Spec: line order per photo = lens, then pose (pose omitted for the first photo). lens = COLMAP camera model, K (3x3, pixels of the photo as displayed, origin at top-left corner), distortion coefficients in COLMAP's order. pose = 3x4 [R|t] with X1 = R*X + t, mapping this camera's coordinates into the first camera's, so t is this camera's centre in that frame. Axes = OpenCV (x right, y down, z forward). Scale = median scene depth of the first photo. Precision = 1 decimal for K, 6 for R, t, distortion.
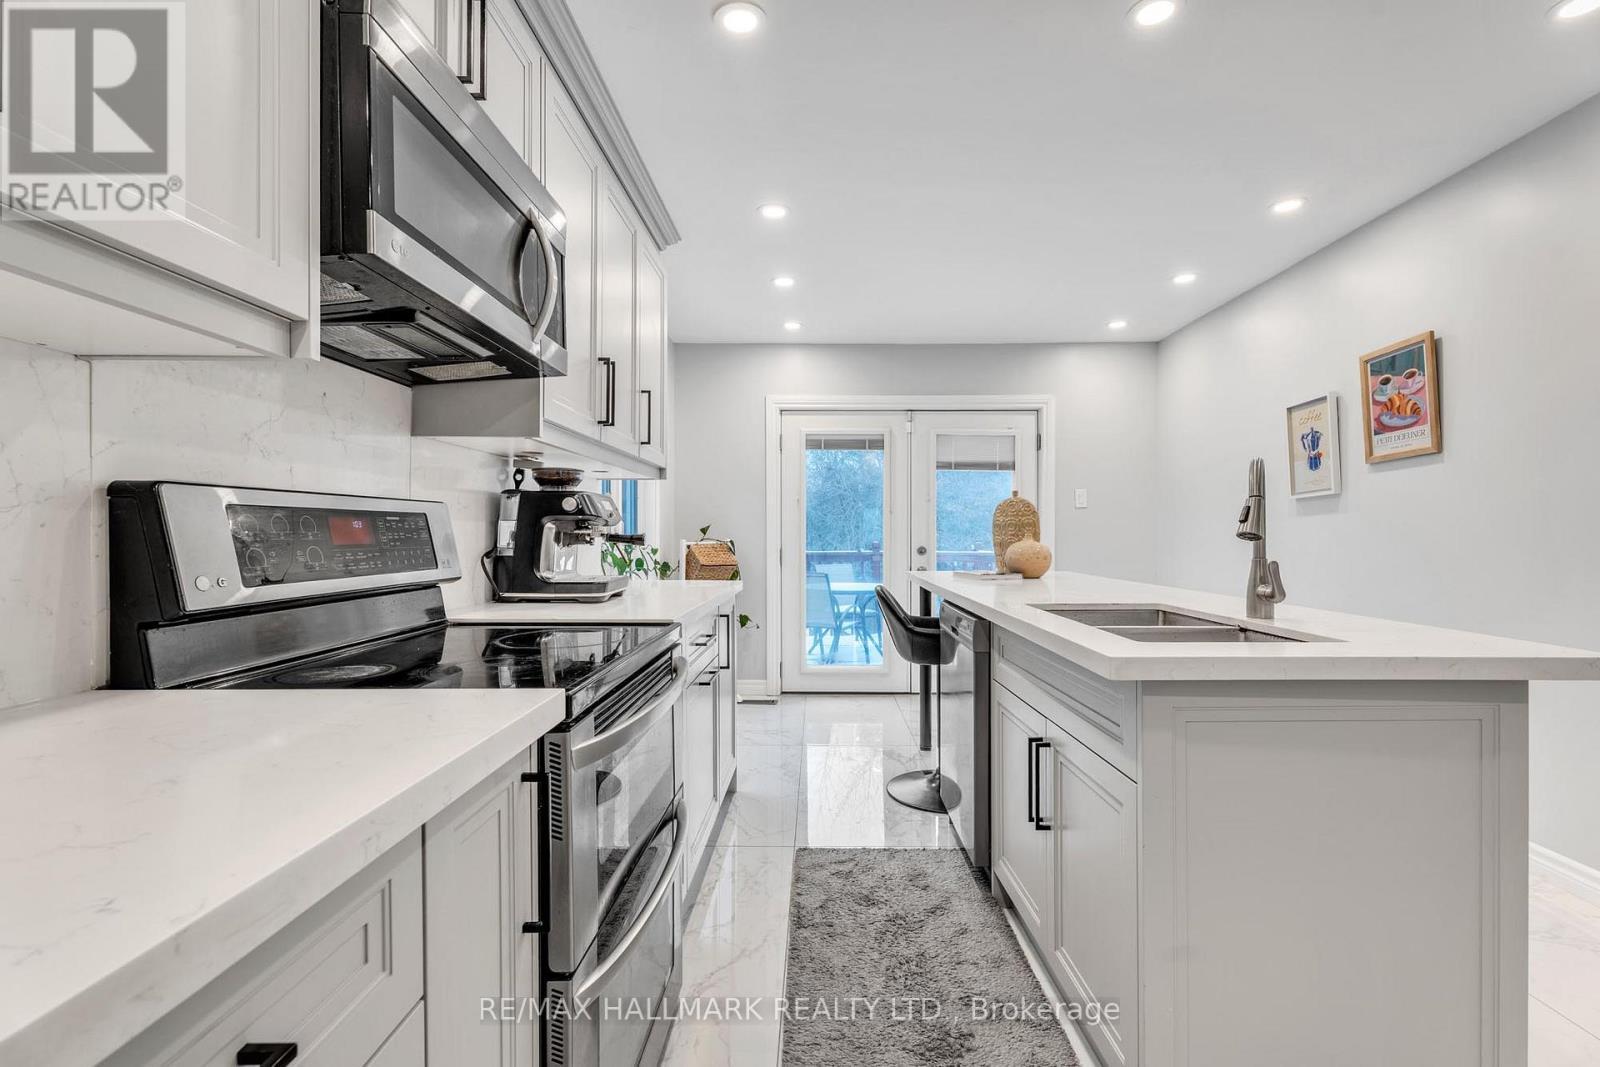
lens RADIAL K [[738.0, 0, 811.5], [0, 738.0, 530.5], [0, 0, 1]] dist [0.008229, 0.000438]
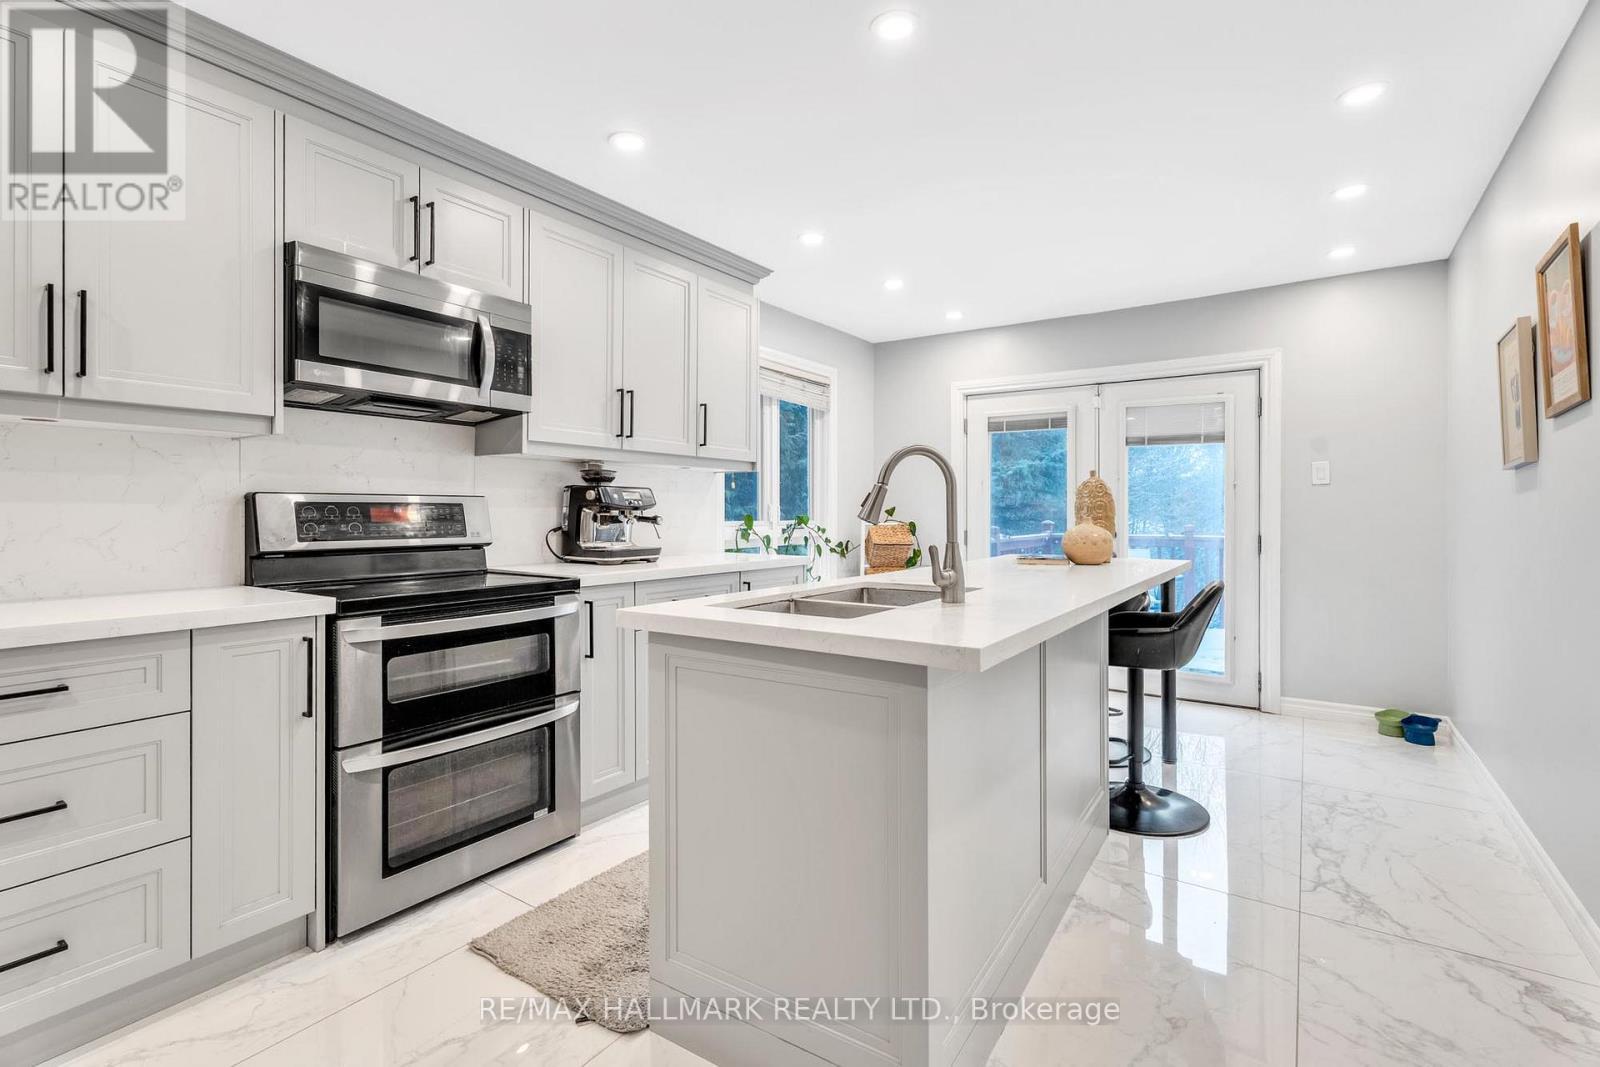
lens RADIAL K [[738.7, 0, 797.3], [0, 738.7, 508.2], [0, 0, 1]] dist [0.002163, 0.000044]
pose [[0.825952, -0.002535, -0.563734, 0.728142], [-0.000064, 0.999989, -0.004592, -0.003791], [0.563740, 0.003829, 0.825944, 0.041878]]
